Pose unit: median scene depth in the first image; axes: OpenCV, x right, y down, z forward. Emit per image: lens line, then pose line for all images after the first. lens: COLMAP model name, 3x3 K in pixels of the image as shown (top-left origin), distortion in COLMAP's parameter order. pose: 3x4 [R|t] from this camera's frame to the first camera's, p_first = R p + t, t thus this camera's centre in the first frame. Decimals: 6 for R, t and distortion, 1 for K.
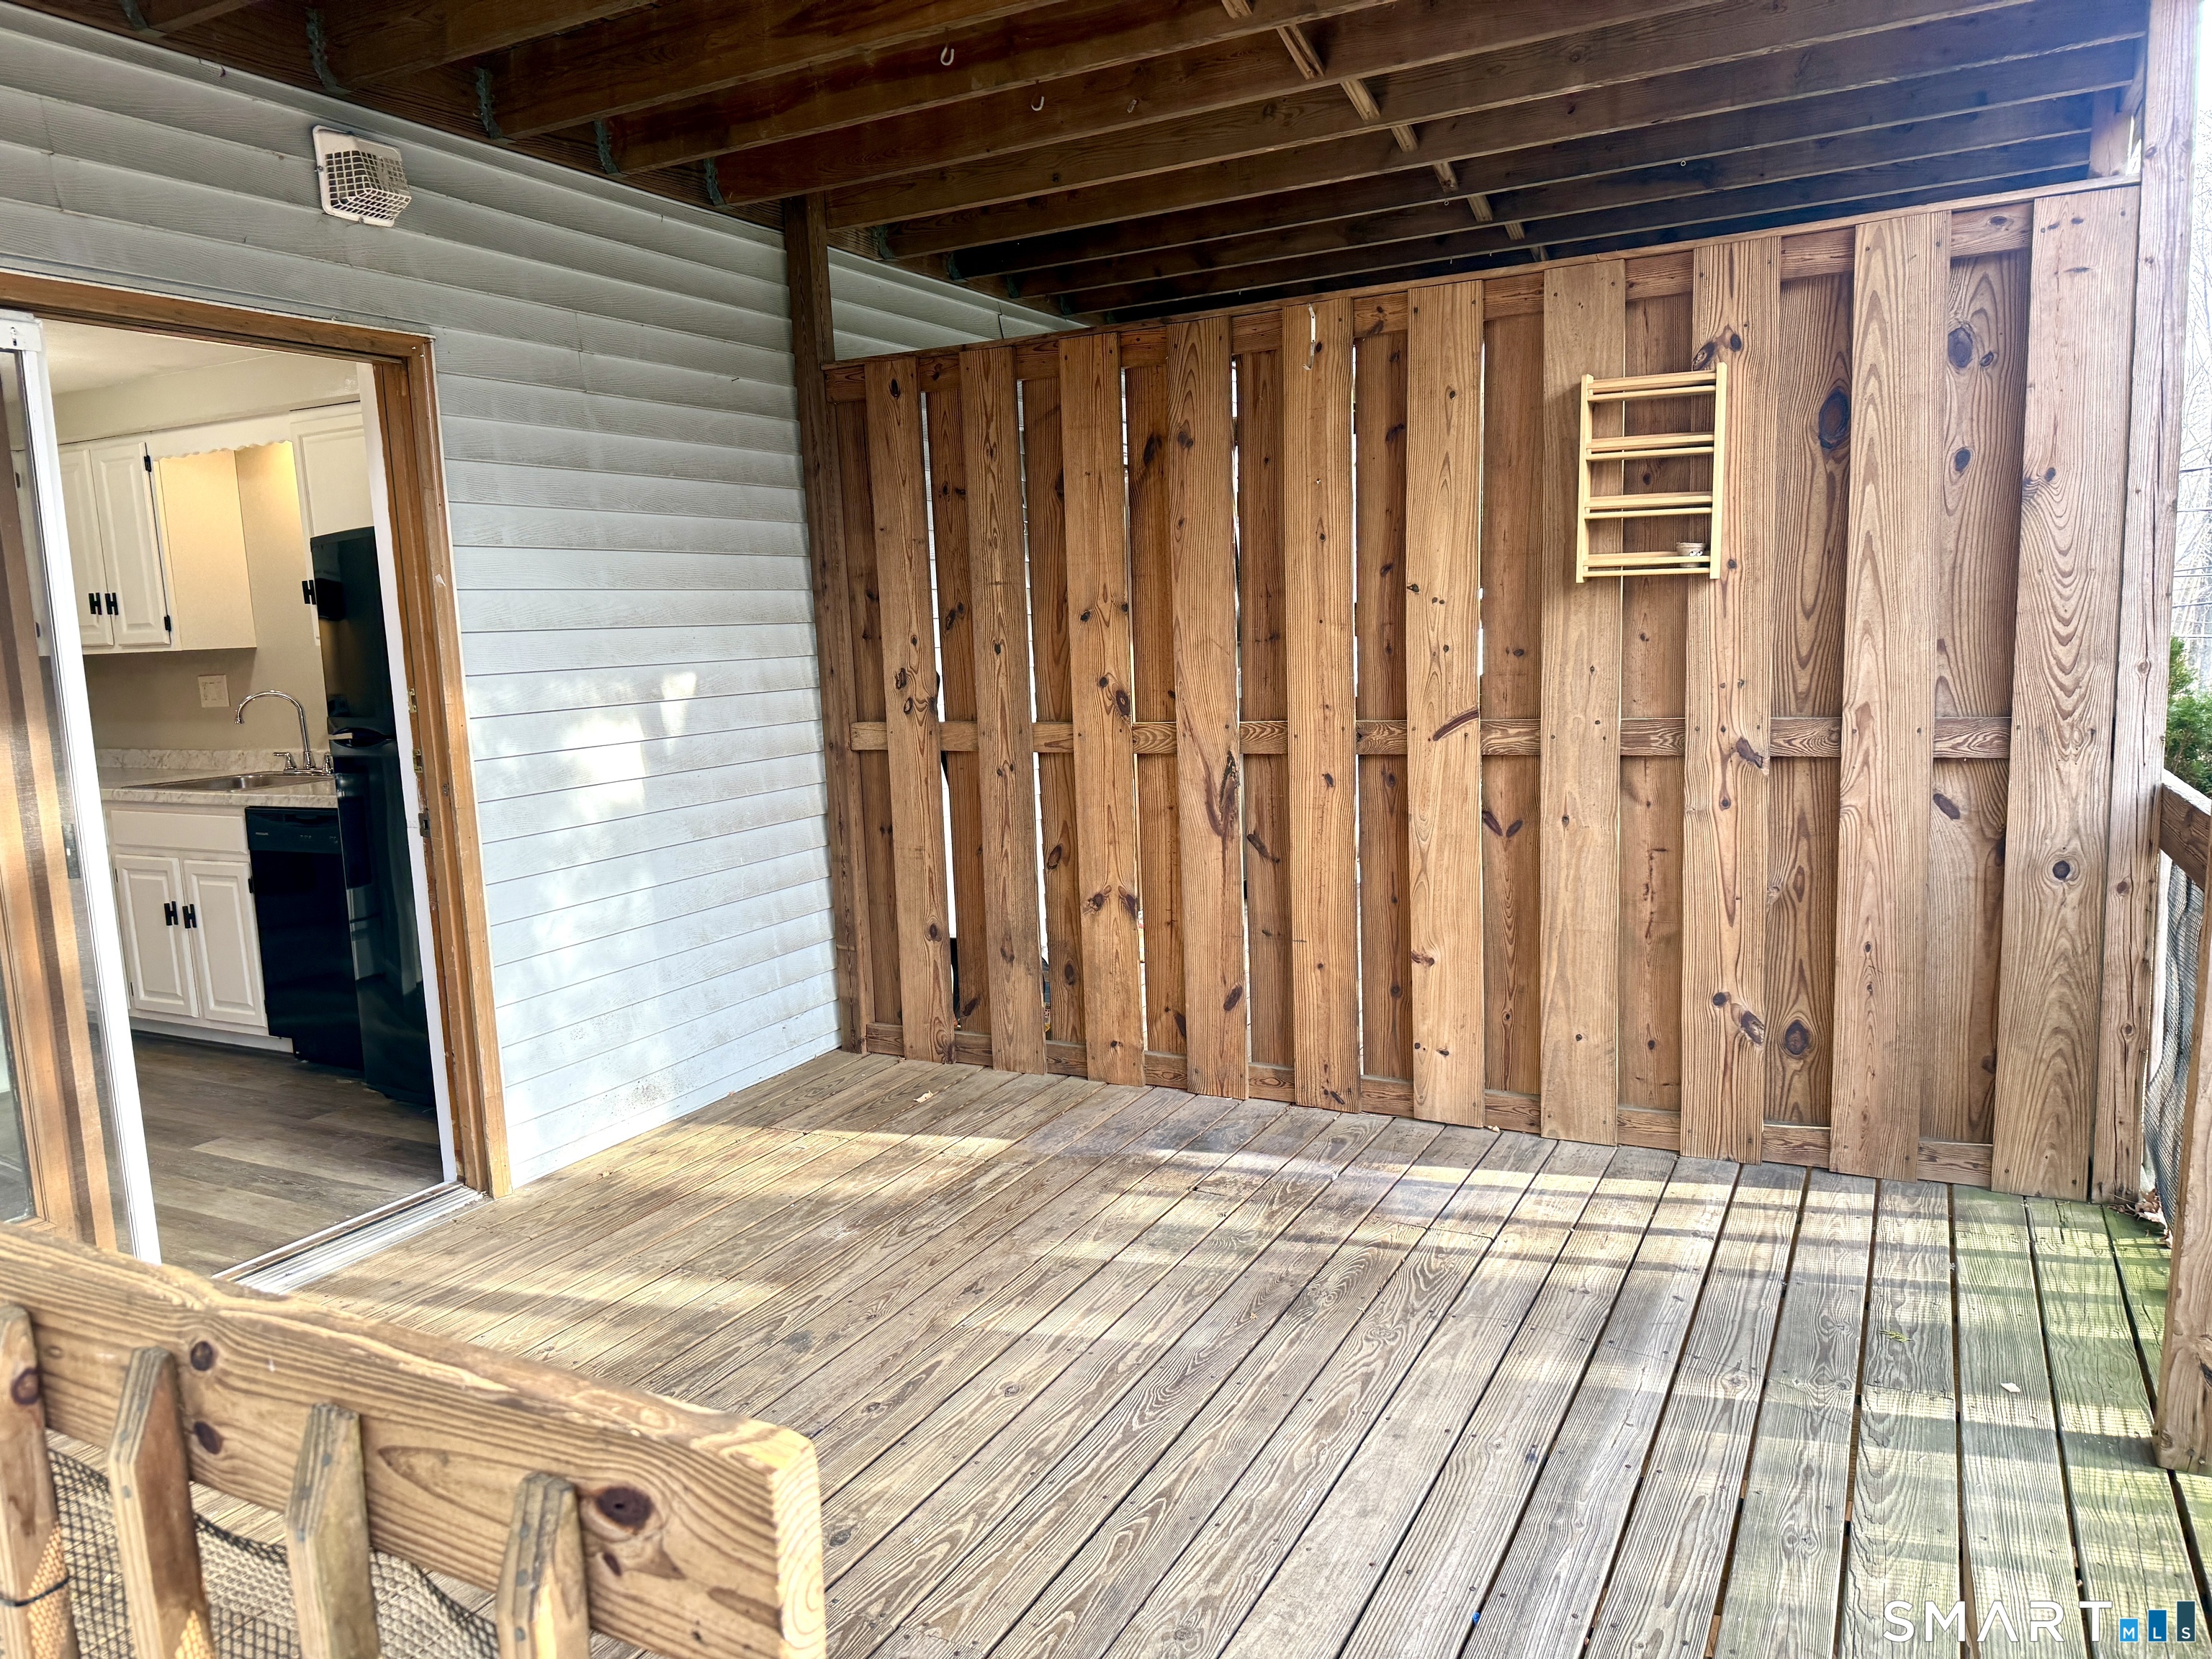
lens RADIAL K [[1563.0, 0, 1092.2], [0, 1563.0, 841.9], [0, 0, 1]] dist [0.051899, -0.056945]
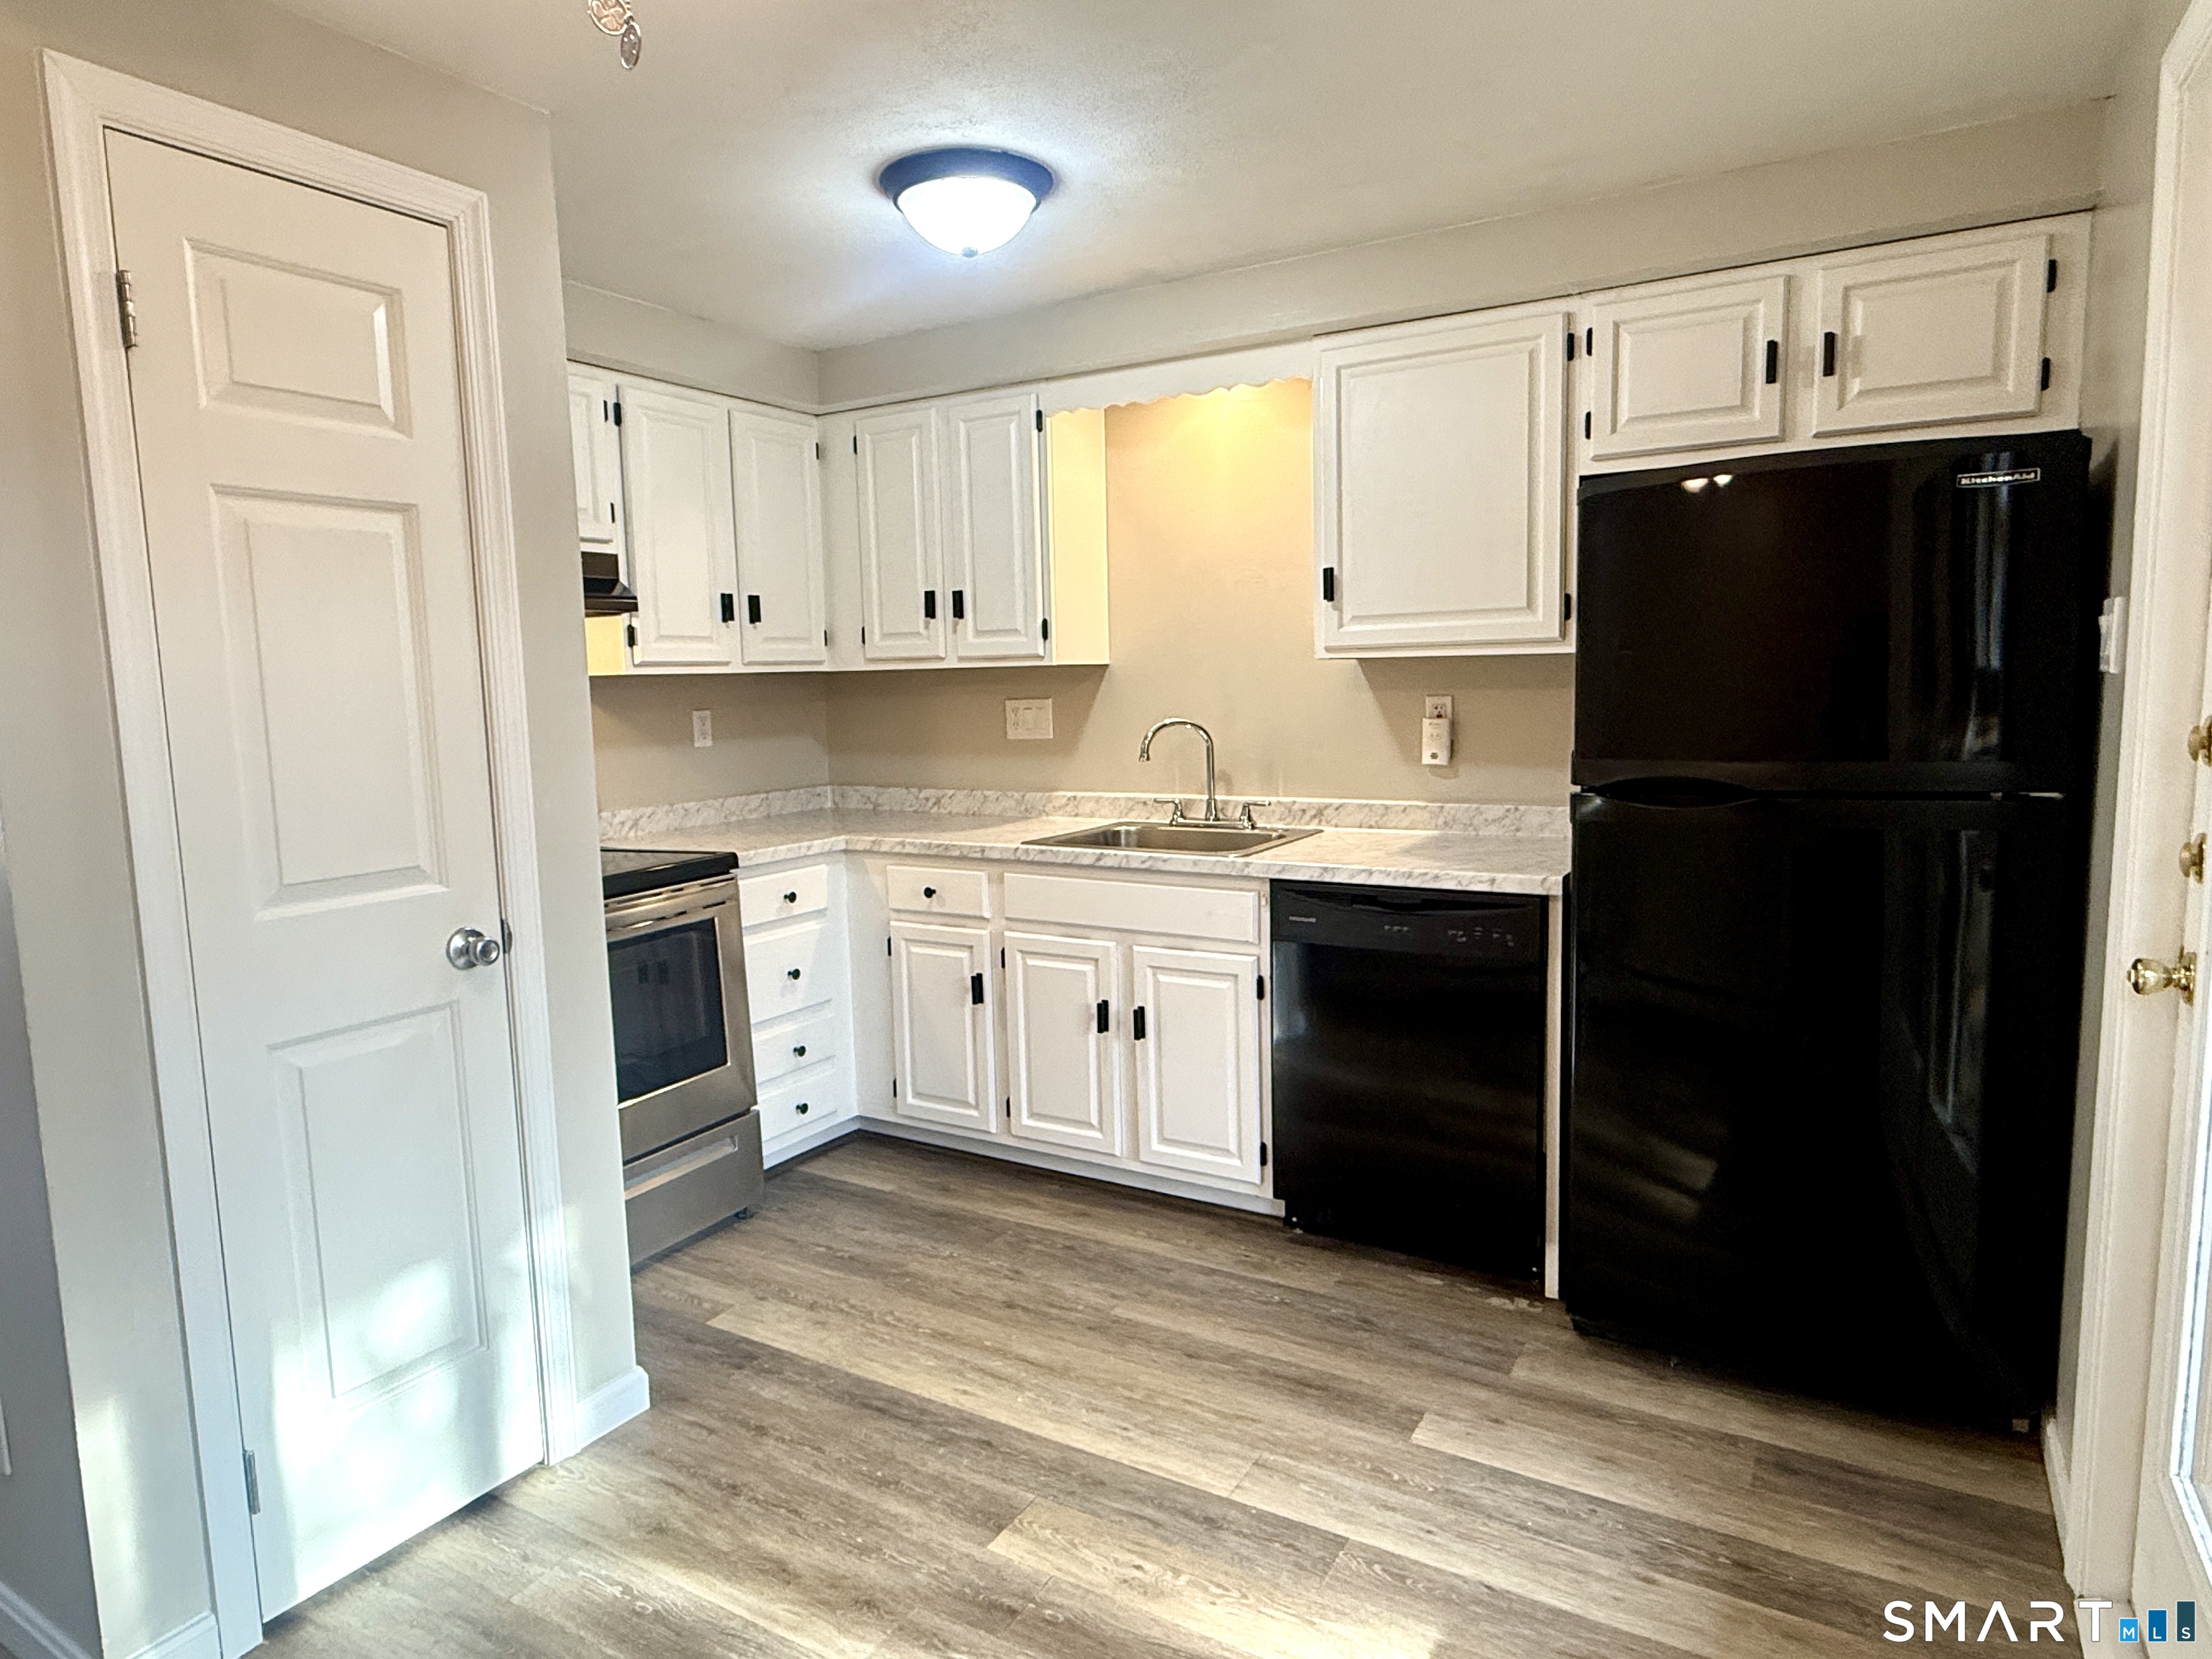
lens RADIAL K [[1316.3, 0, 1111.5], [0, 1316.3, 830.2], [0, 0, 1]] dist [0.004522, -0.000318]
pose [[0.999104, 0.023201, -0.035398, -0.579896], [-0.023988, 0.999471, -0.021962, -0.029658], [0.034870, 0.022792, 0.999132, 0.397534]]
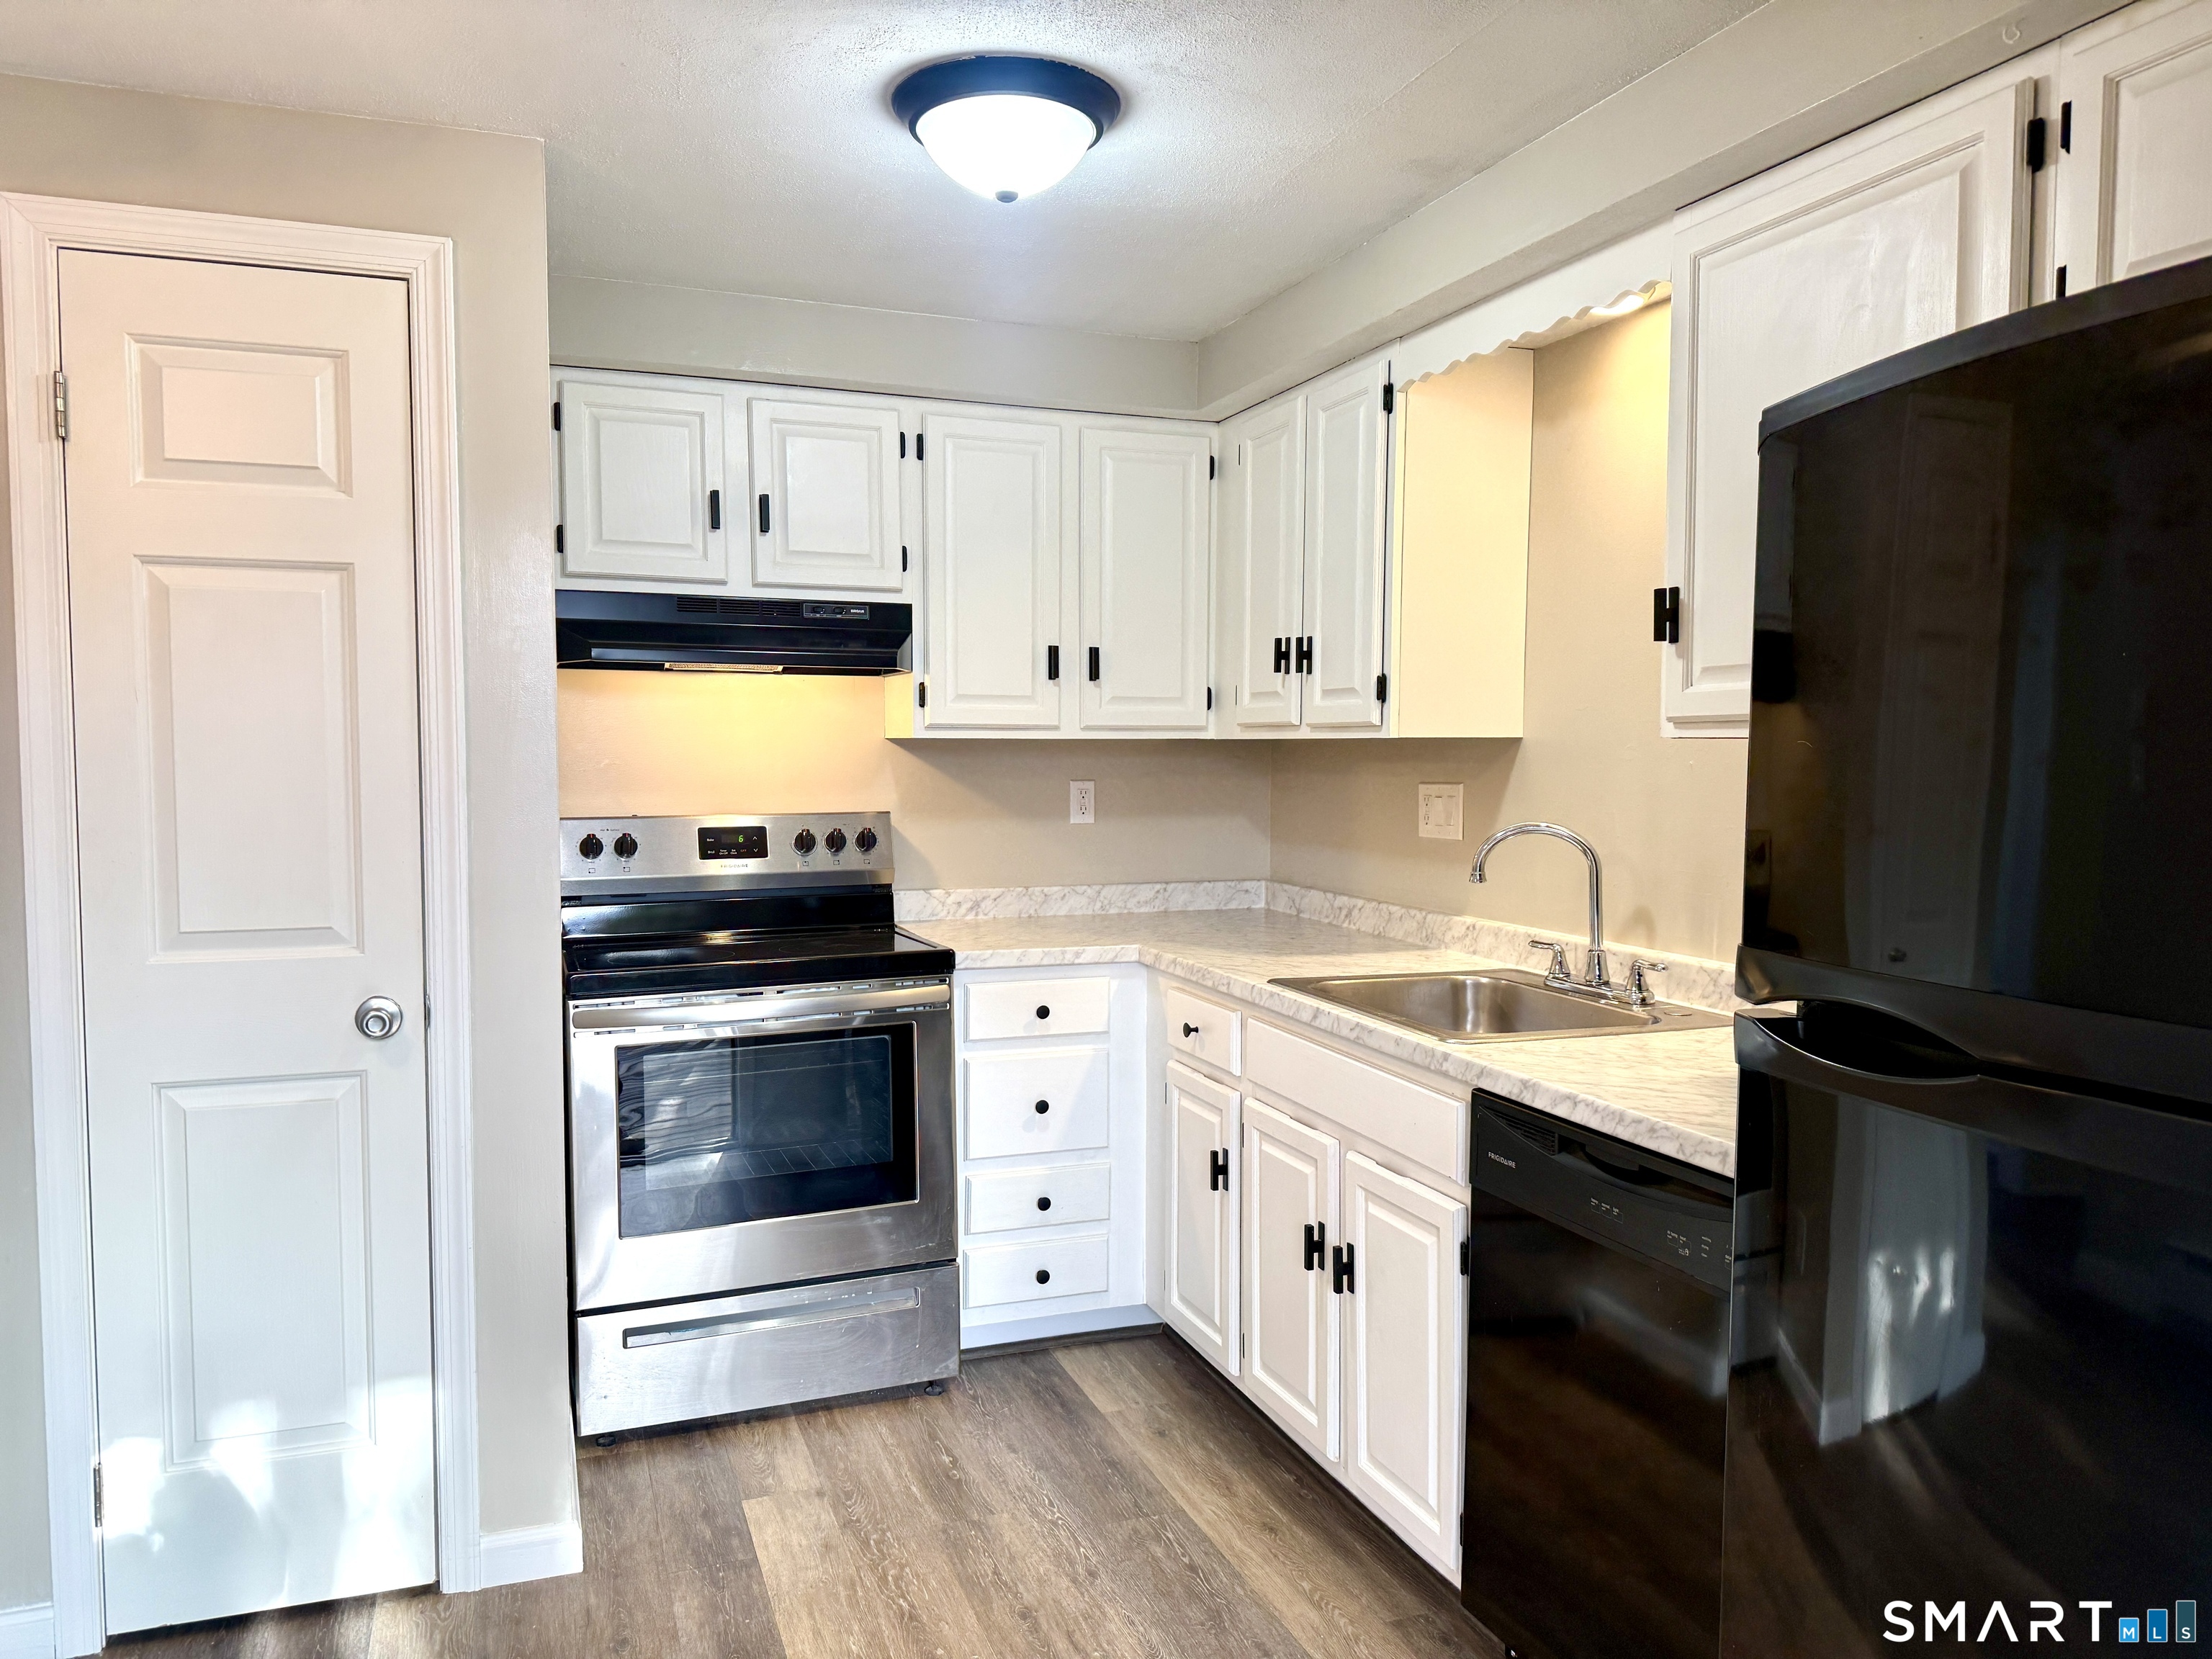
lens RADIAL K [[1563.0, 0, 1092.7], [0, 1563.0, 832.3], [0, 0, 1]] dist [0.051899, -0.056945]
pose [[0.748552, 0.081161, -0.658091, -0.326184], [-0.128152, 0.991476, -0.023490, -0.068563], [0.650575, 0.101919, 0.752572, 0.580368]]
